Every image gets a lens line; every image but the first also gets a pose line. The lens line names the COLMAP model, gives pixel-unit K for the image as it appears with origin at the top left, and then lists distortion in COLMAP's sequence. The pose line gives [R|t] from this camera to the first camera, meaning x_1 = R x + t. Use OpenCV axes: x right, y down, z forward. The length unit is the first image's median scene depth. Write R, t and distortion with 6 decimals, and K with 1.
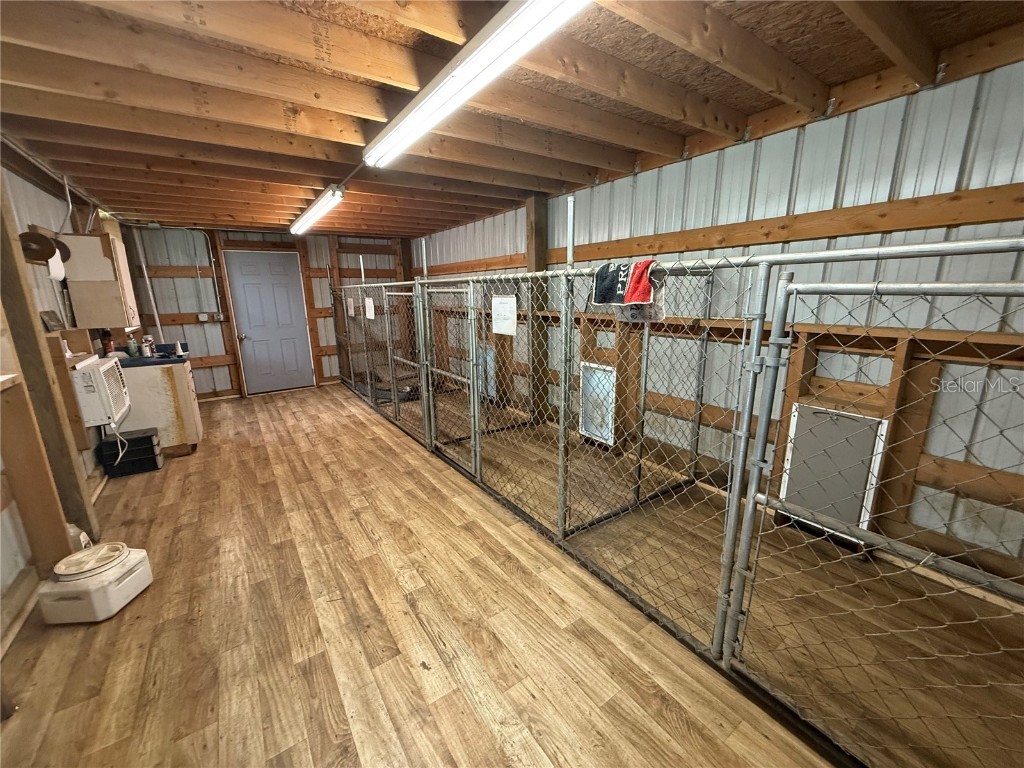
lens RADIAL K [[407.8, 0, 512.0], [0, 407.8, 384.0], [0, 0, 1]] dist [0.000119, -0.000111]
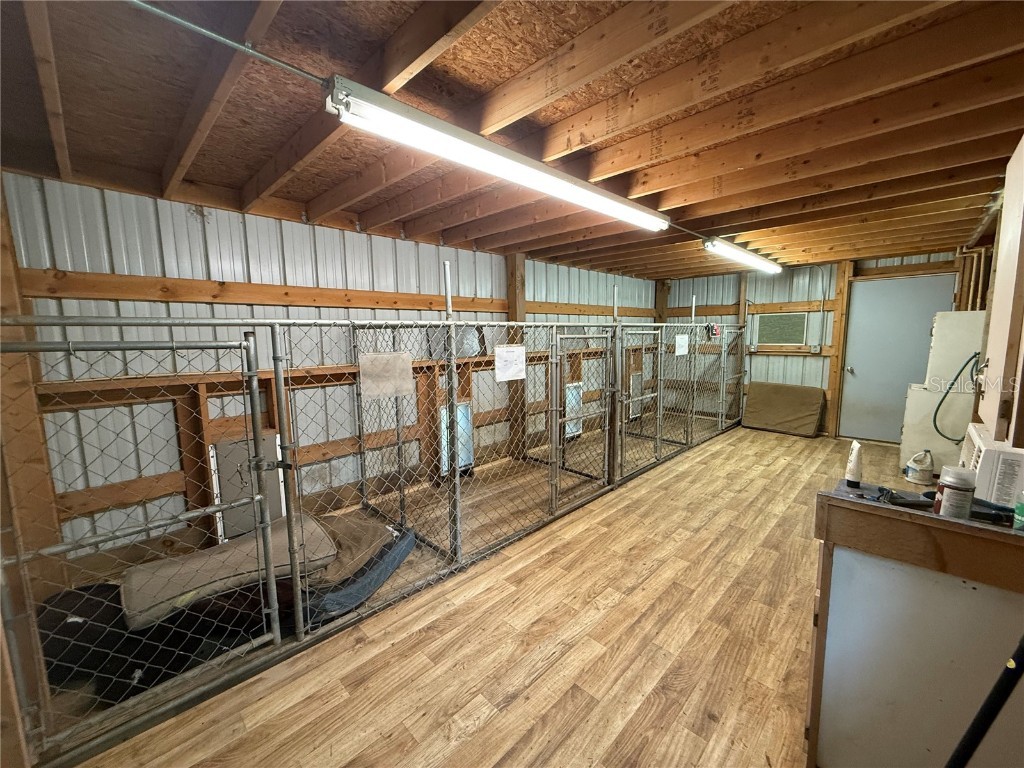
lens RADIAL K [[407.8, 0, 512.0], [0, 407.8, 384.0], [0, 0, 1]] dist [0.000119, -0.000111]
pose [[-0.176330, -0.097817, 0.979459, -1.066060], [0.245270, 0.959299, 0.139959, -0.272508], [-0.953284, 0.264911, -0.145161, 1.266045]]
